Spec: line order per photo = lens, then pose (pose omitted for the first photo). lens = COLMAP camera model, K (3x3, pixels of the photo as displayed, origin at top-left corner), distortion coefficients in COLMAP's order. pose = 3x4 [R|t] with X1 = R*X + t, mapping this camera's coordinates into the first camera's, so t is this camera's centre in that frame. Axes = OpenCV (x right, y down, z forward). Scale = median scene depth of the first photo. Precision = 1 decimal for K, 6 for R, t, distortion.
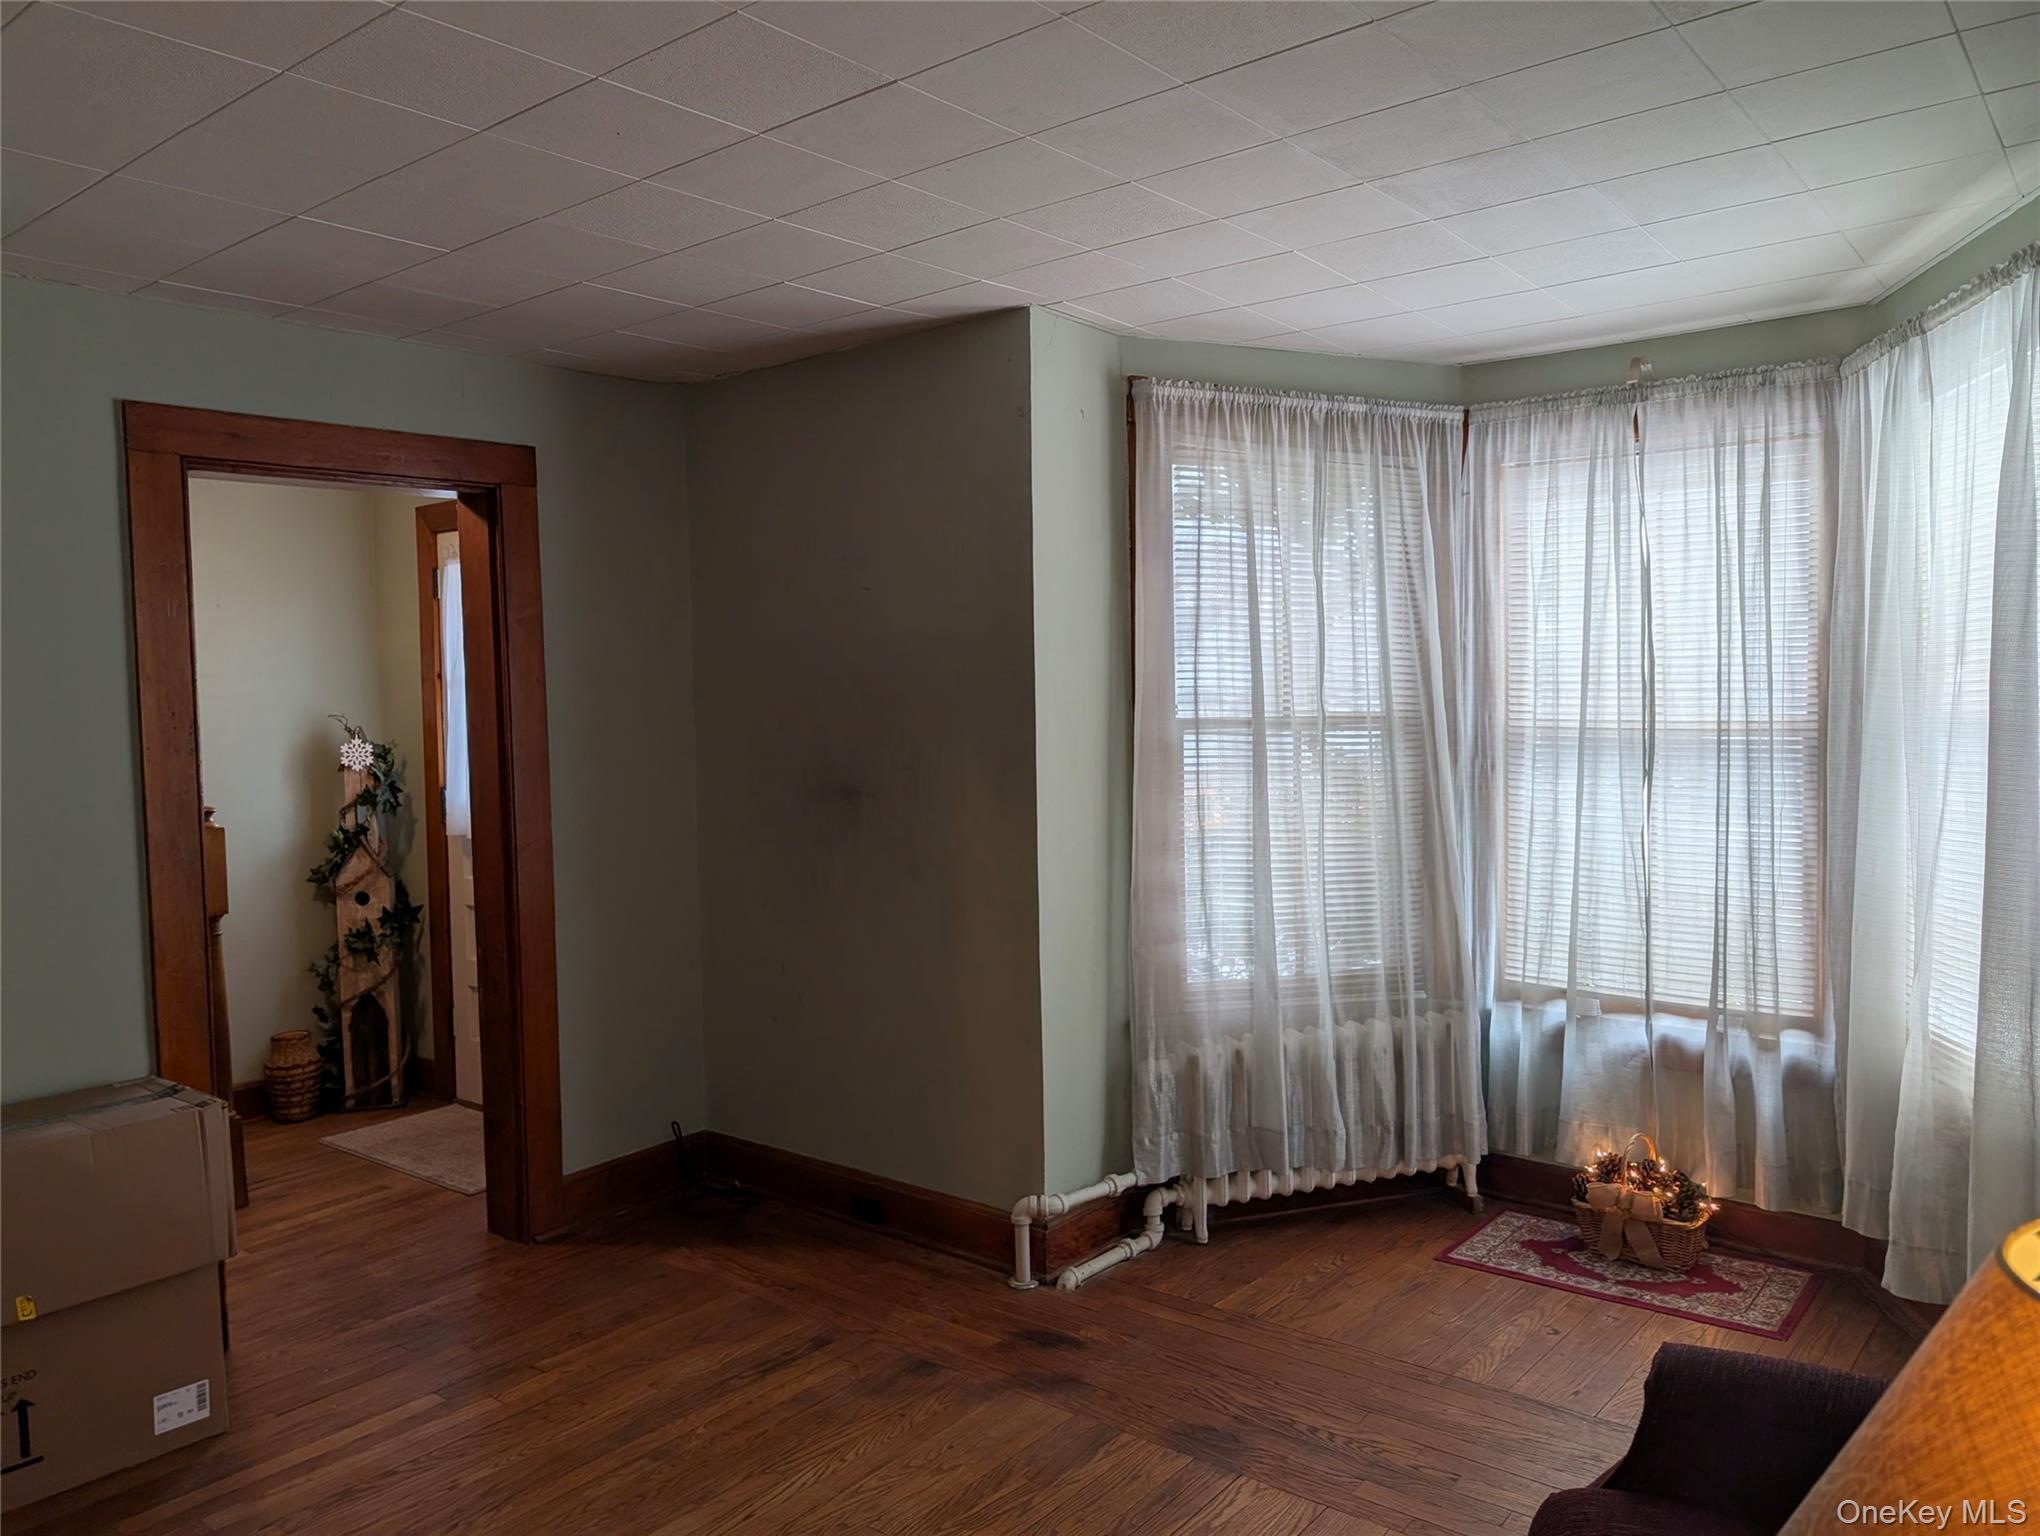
lens RADIAL K [[1470.0, 0, 1025.4], [0, 1470.0, 761.4], [0, 0, 1]] dist [0.035810, -0.026024]
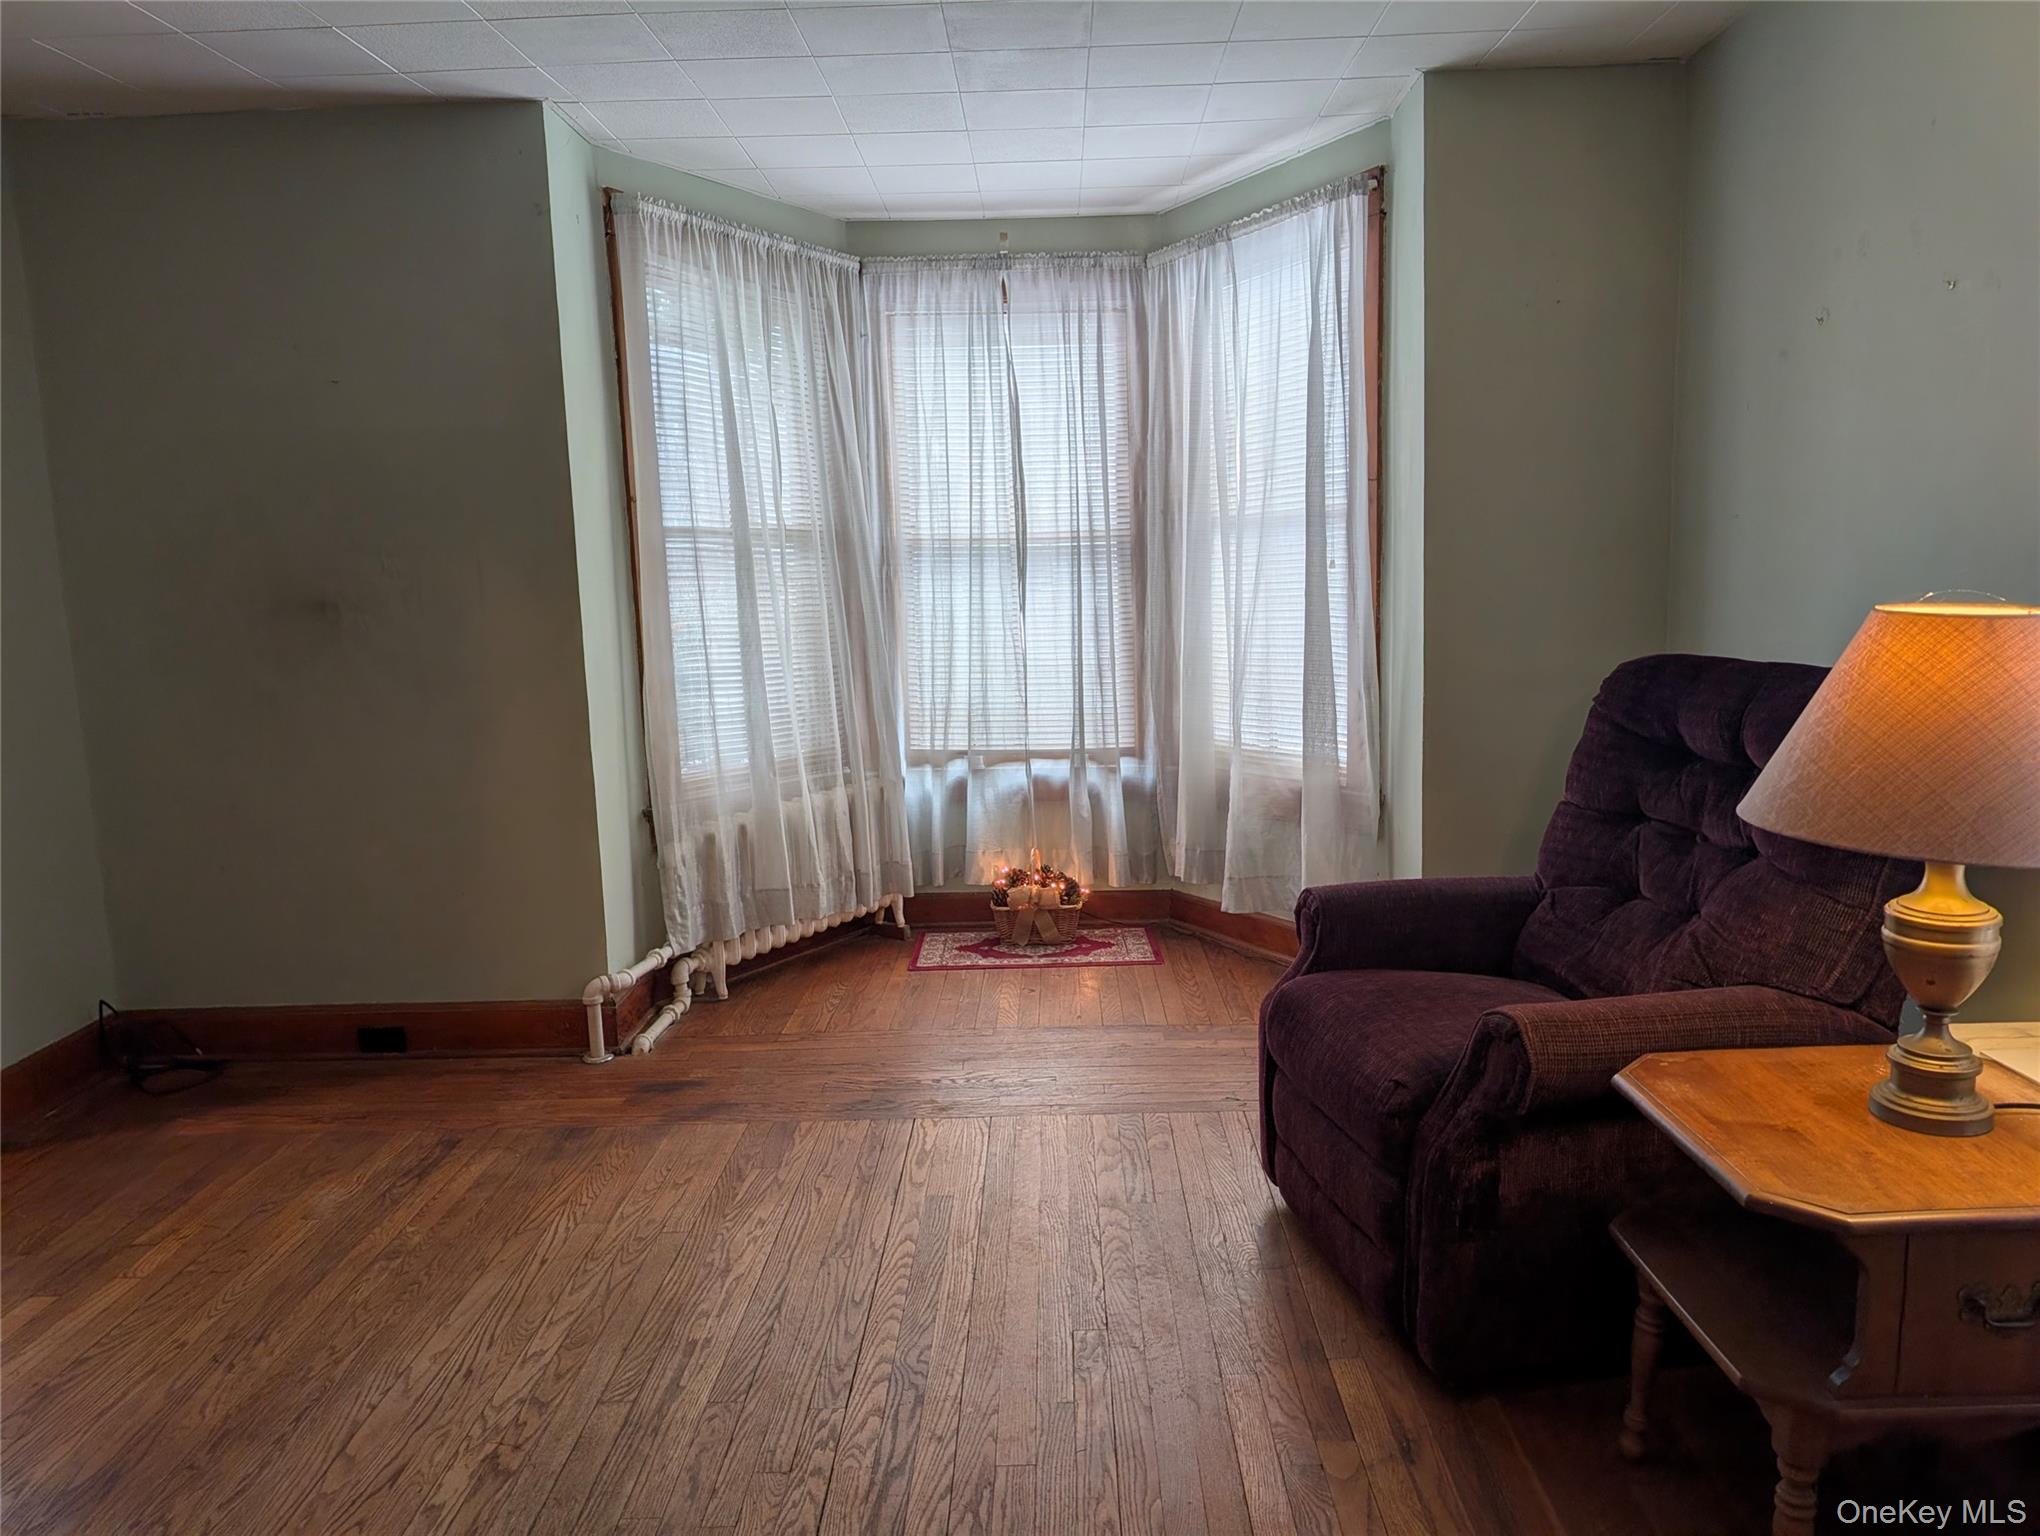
lens RADIAL K [[1454.6, 0, 1020.0], [0, 1454.6, 768.0], [0, 0, 1]] dist [0.041050, -0.035741]
pose [[0.794447, -0.095700, 0.599746, -0.352770], [0.041707, 0.993773, 0.103326, 0.046944], [-0.605900, -0.057074, 0.793491, -0.007204]]
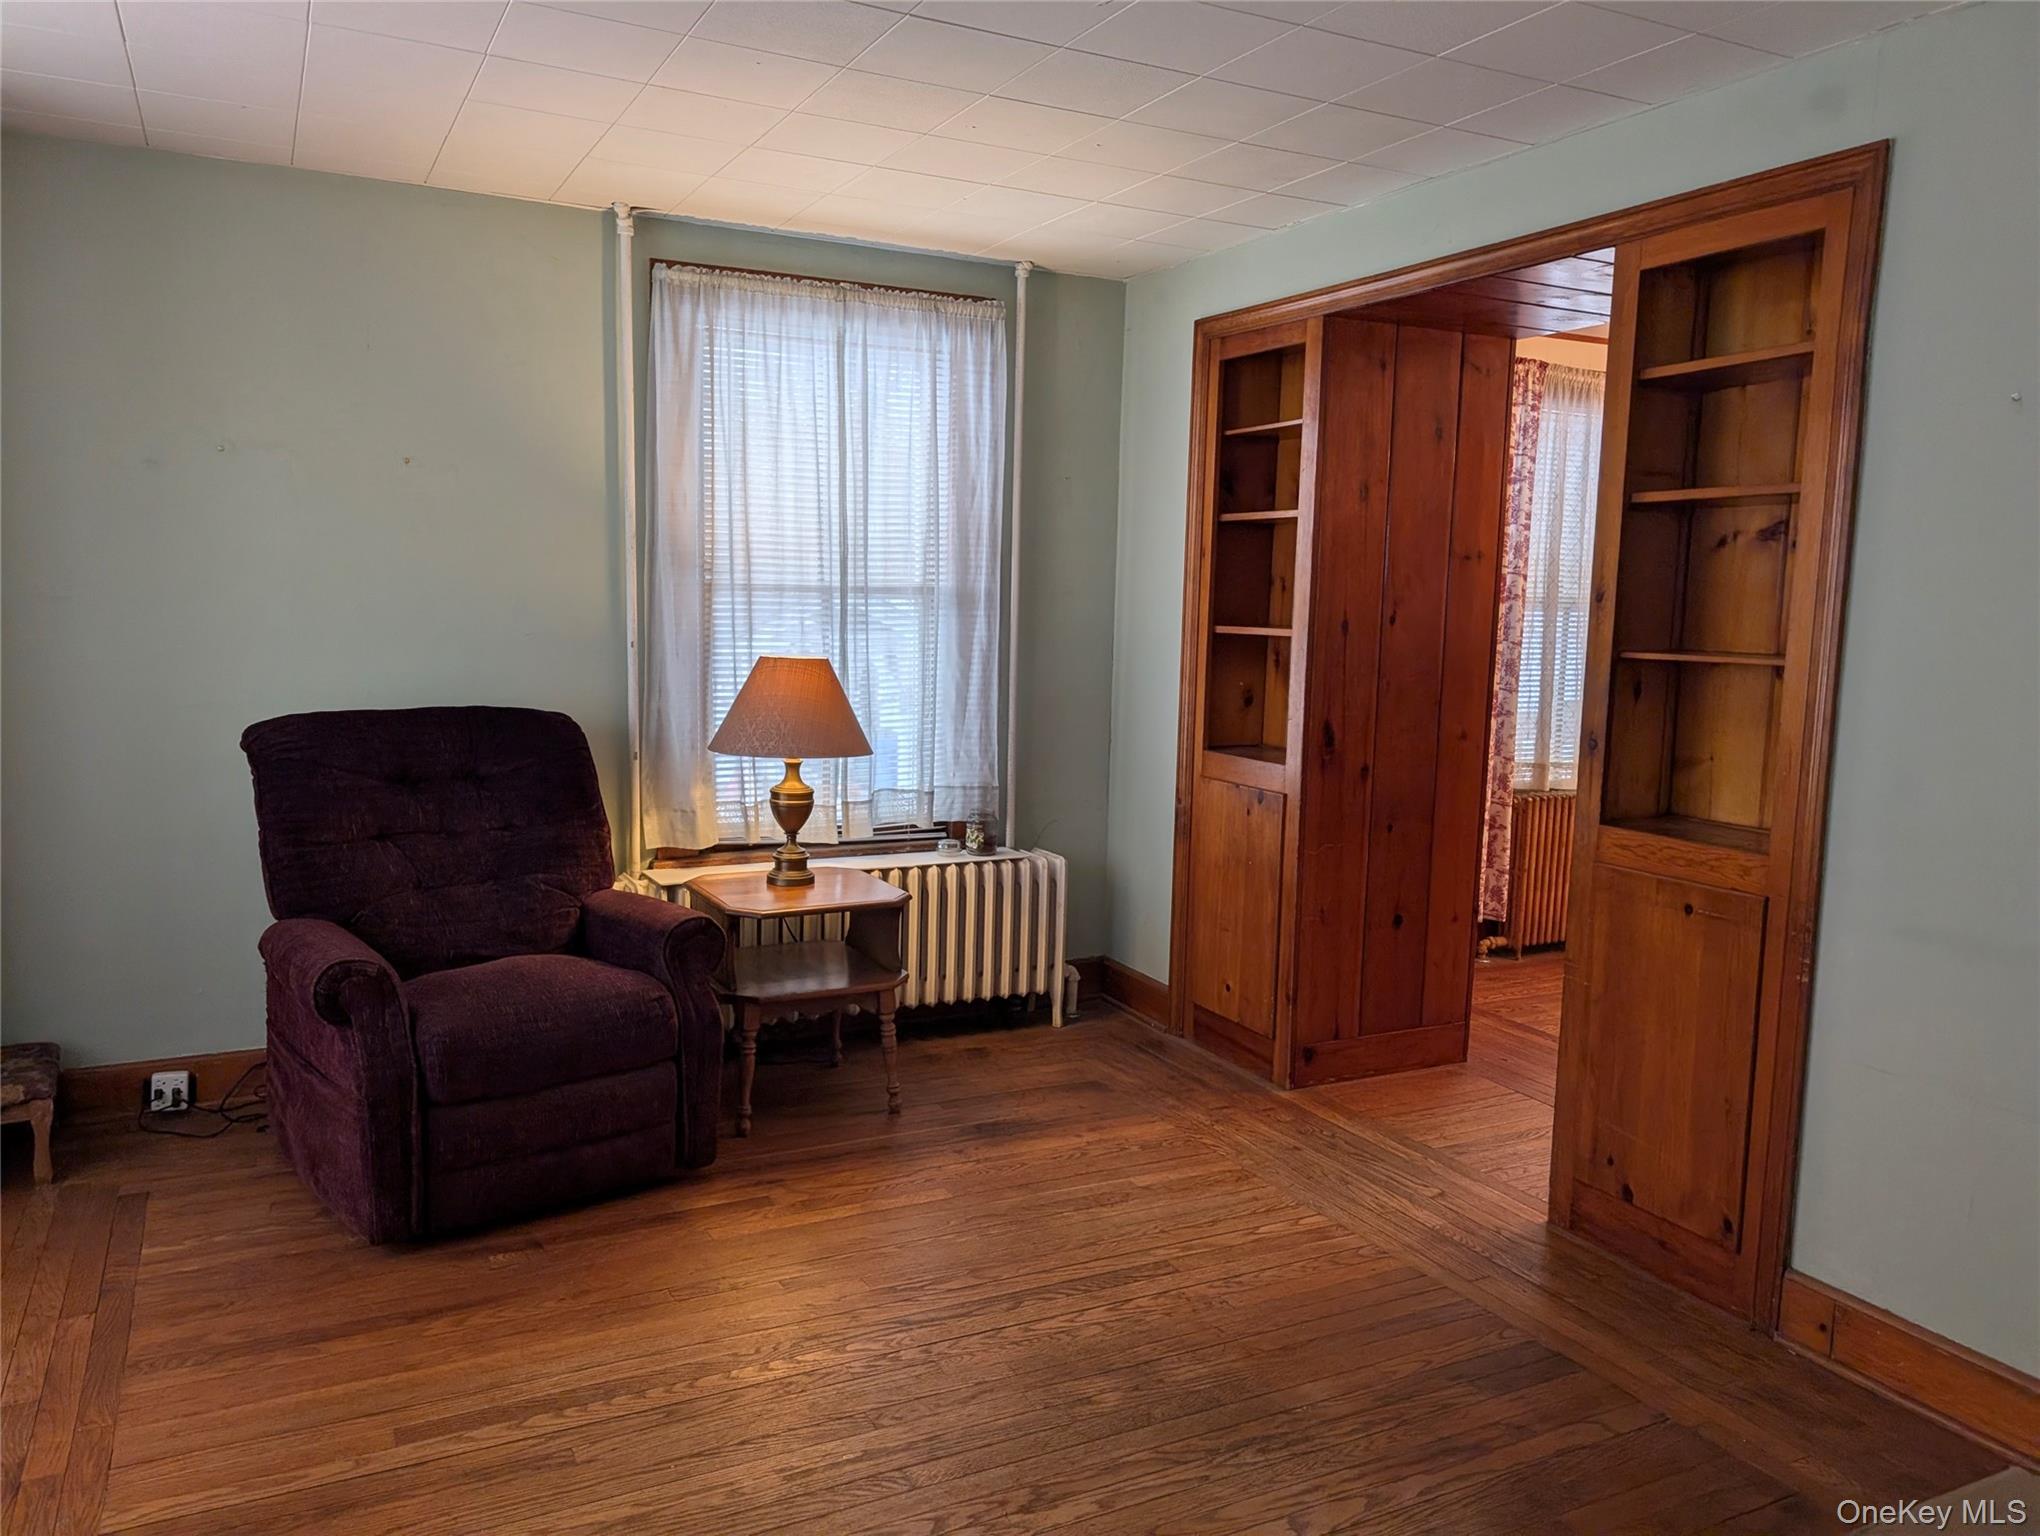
lens RADIAL K [[1466.8, 0, 1011.0], [0, 1466.8, 777.1], [0, 0, 1]] dist [0.008173, -0.016852]
pose [[-0.909990, -0.047846, 0.411860, -0.419519], [0.019047, 0.987447, 0.156796, -0.014893], [-0.414193, 0.150528, -0.897656, 1.020617]]
